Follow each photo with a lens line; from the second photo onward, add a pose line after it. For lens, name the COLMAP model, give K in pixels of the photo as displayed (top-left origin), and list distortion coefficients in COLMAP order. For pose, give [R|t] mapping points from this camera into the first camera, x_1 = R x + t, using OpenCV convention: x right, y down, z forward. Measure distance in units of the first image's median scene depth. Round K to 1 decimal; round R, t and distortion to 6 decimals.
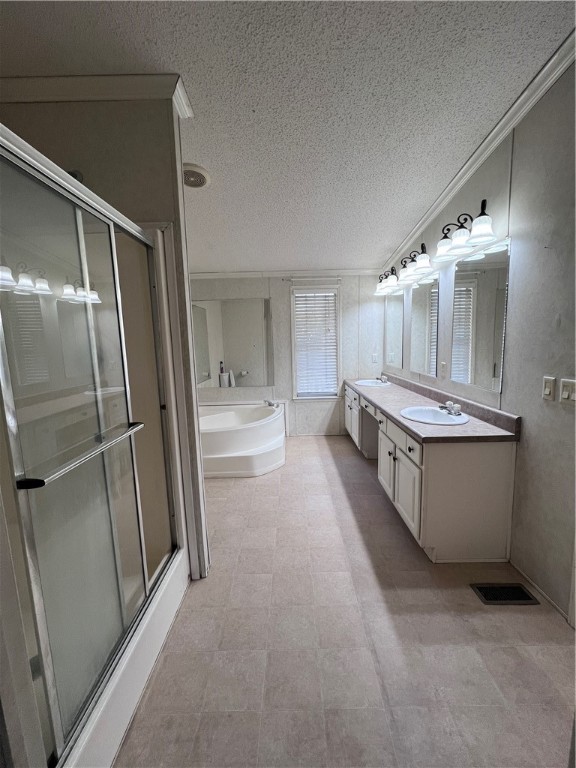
lens RADIAL K [[310.4, 0, 290.3], [0, 310.4, 380.1], [0, 0, 1]] dist [-0.000546, 0.000226]
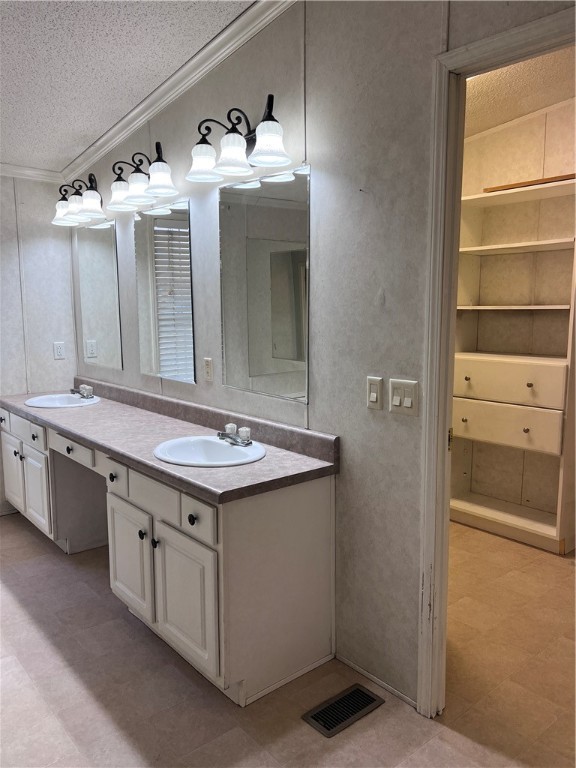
lens RADIAL K [[581.1, 0, 288.0], [0, 581.1, 387.3], [0, 0, 1]] dist [0.049354, -0.055530]
pose [[0.760050, -0.064204, 0.646686, -0.119931], [0.063357, 0.997688, 0.024588, -0.021851], [-0.646769, 0.022284, 0.762360, 0.084303]]
